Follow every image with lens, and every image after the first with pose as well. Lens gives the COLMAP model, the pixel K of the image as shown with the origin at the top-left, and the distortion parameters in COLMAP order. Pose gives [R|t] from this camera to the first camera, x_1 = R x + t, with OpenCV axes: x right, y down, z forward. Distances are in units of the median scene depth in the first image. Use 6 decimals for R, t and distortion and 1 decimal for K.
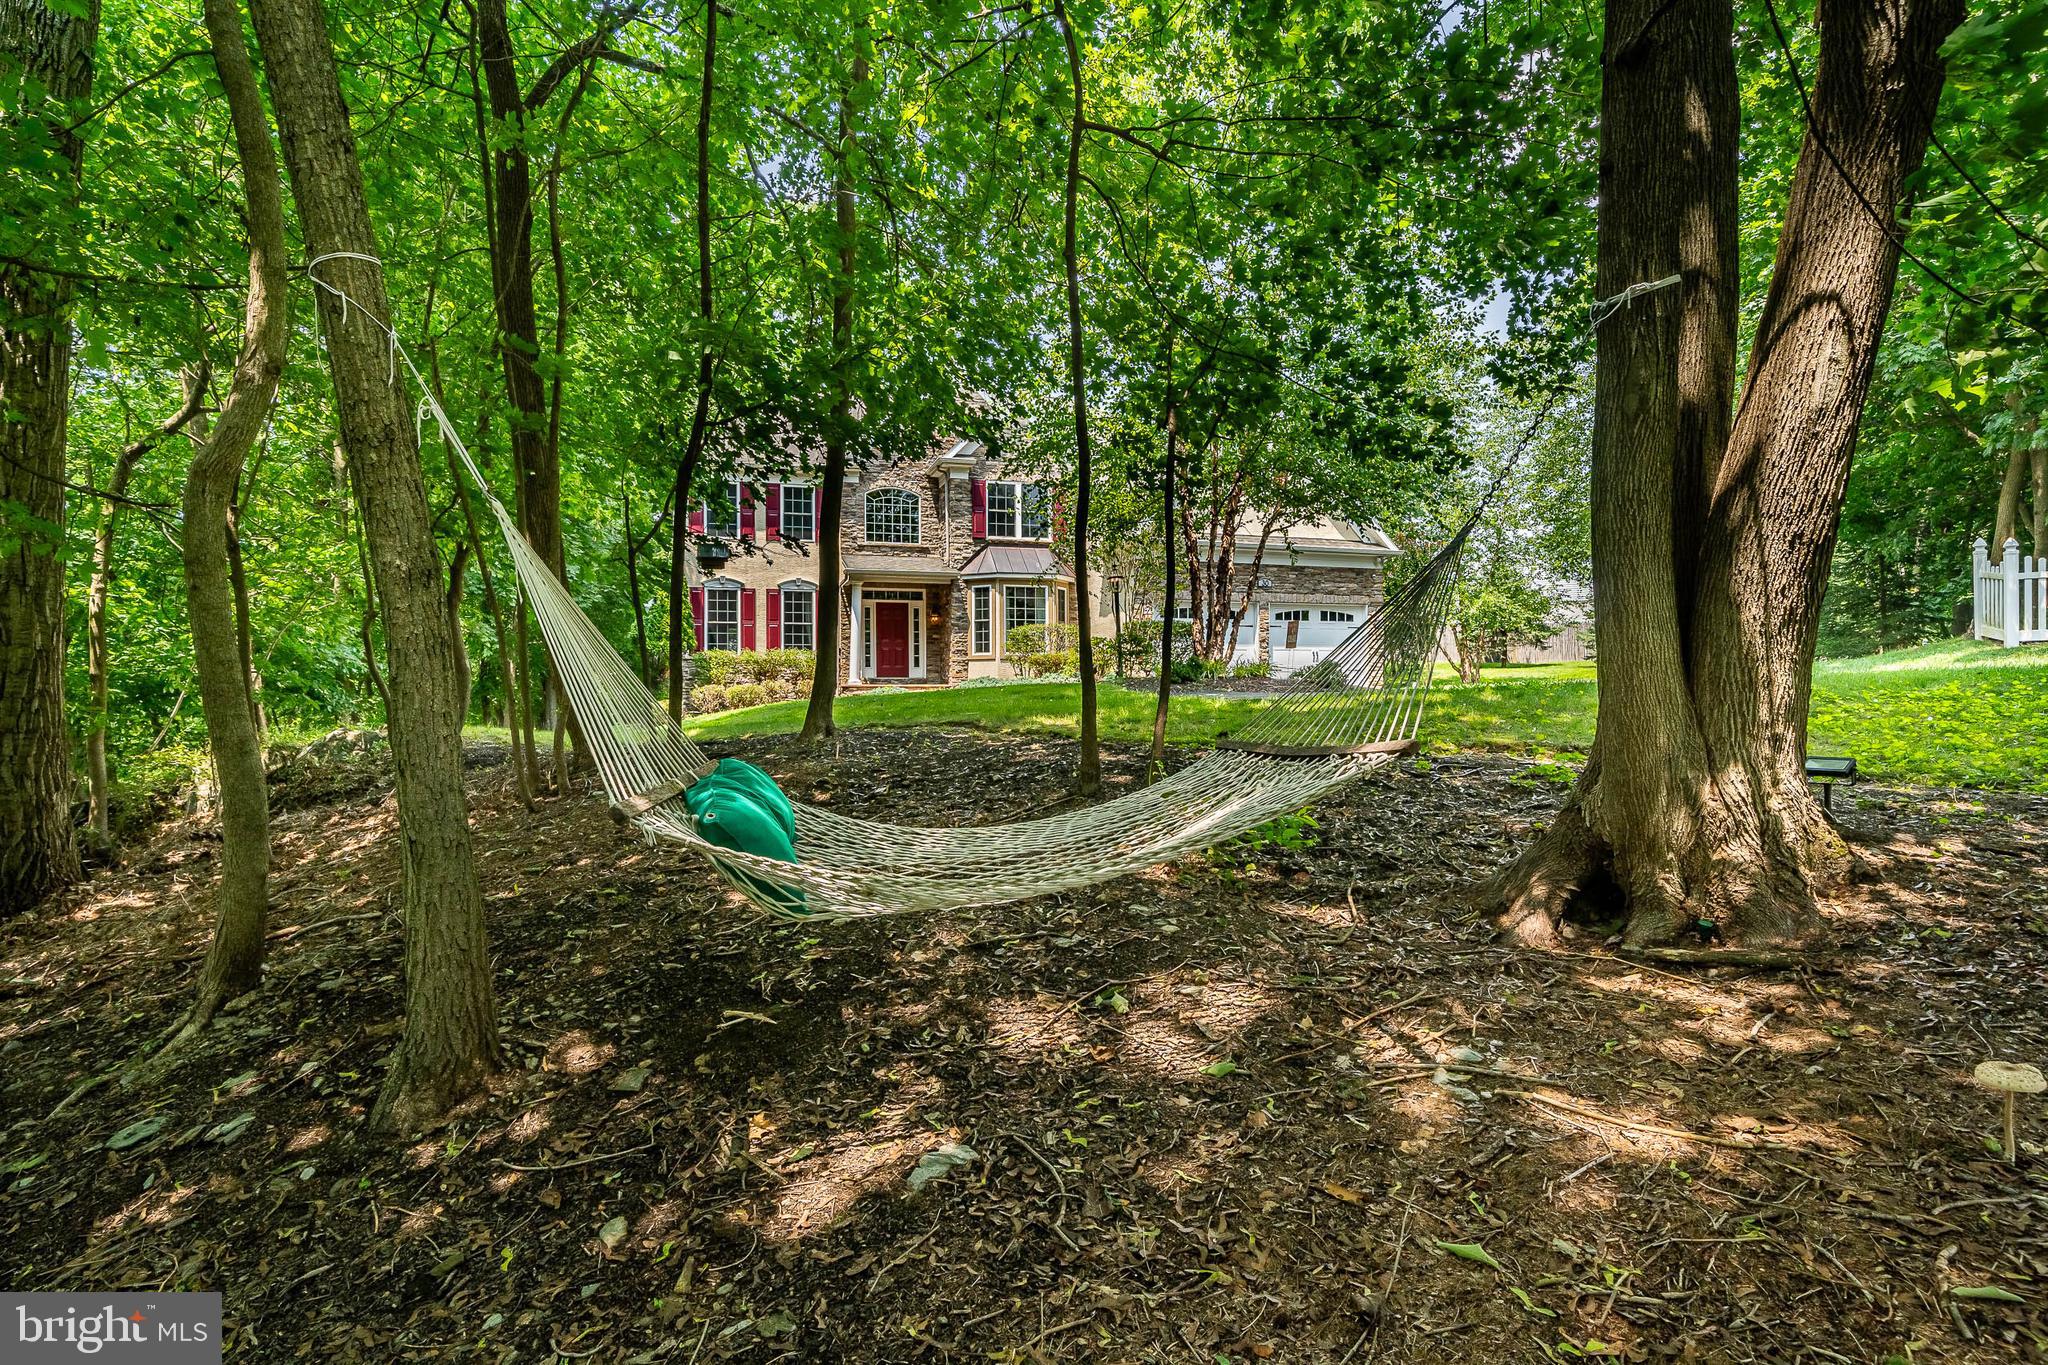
lens RADIAL K [[978.6, 0, 1024.9], [0, 978.6, 693.0], [0, 0, 1]] dist [0.001545, -0.000092]
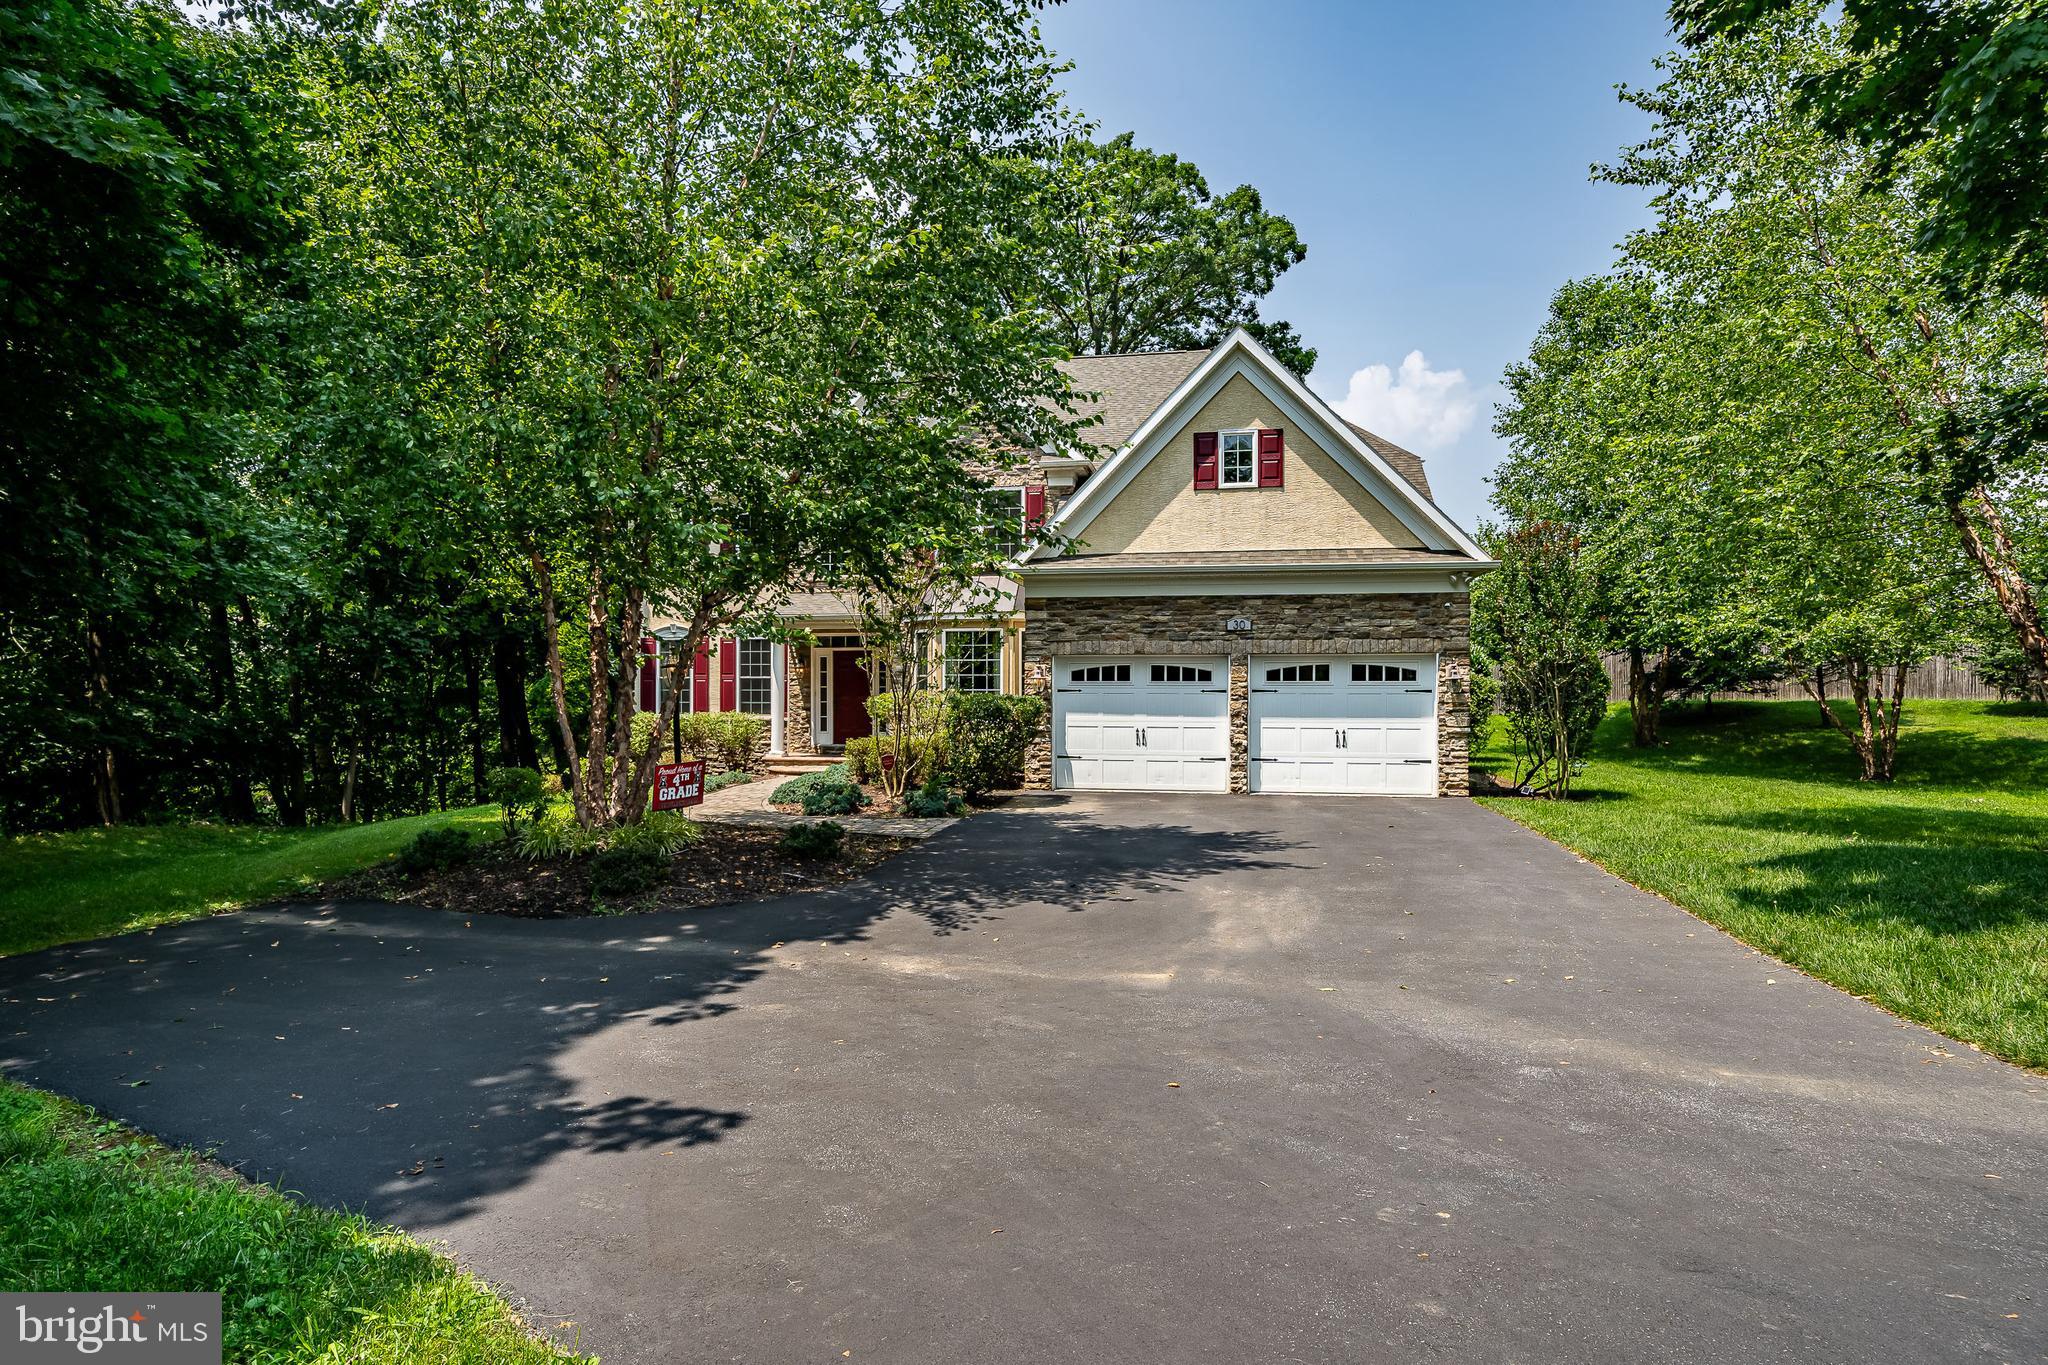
lens RADIAL K [[1127.8, 0, 1039.8], [0, 1127.8, 685.1], [0, 0, 1]] dist [-0.008945, 0.001226]
pose [[0.883607, 0.004538, -0.468208, 0.437253], [-0.004933, 0.999988, 0.000382, -0.066789], [0.468204, 0.001972, 0.883618, 0.265682]]
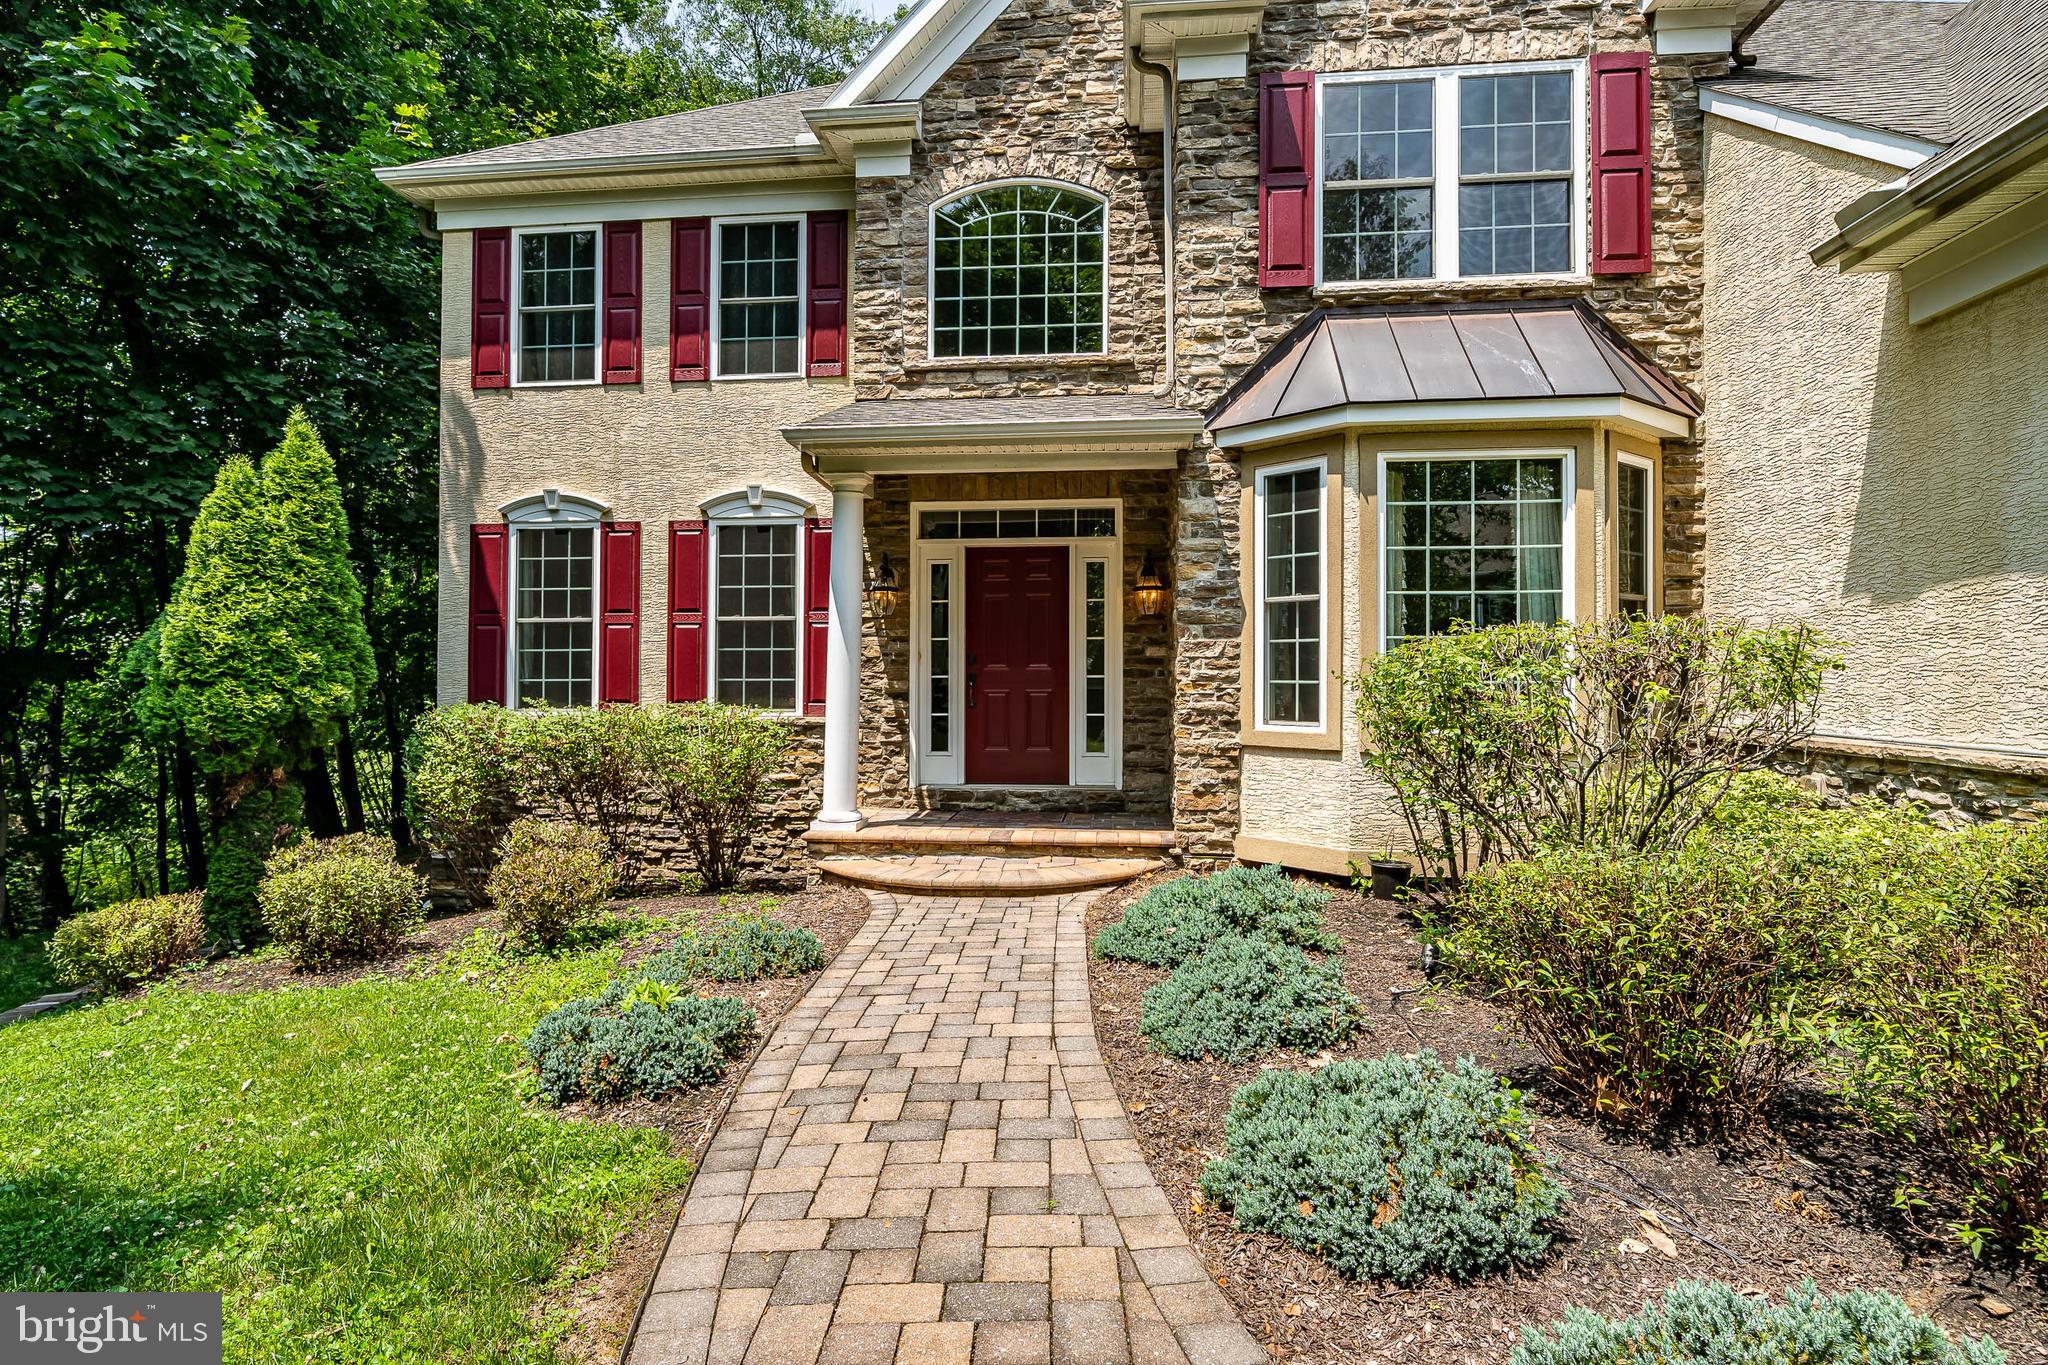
lens RADIAL K [[1071.9, 0, 1034.6], [0, 1071.9, 671.0], [0, 0, 1]] dist [-0.004726, 0.000767]
pose [[0.920661, 0.003600, -0.390346, 0.004461], [-0.000479, 0.999967, 0.008092, -0.056309], [0.390362, -0.007263, 0.920633, 0.698831]]
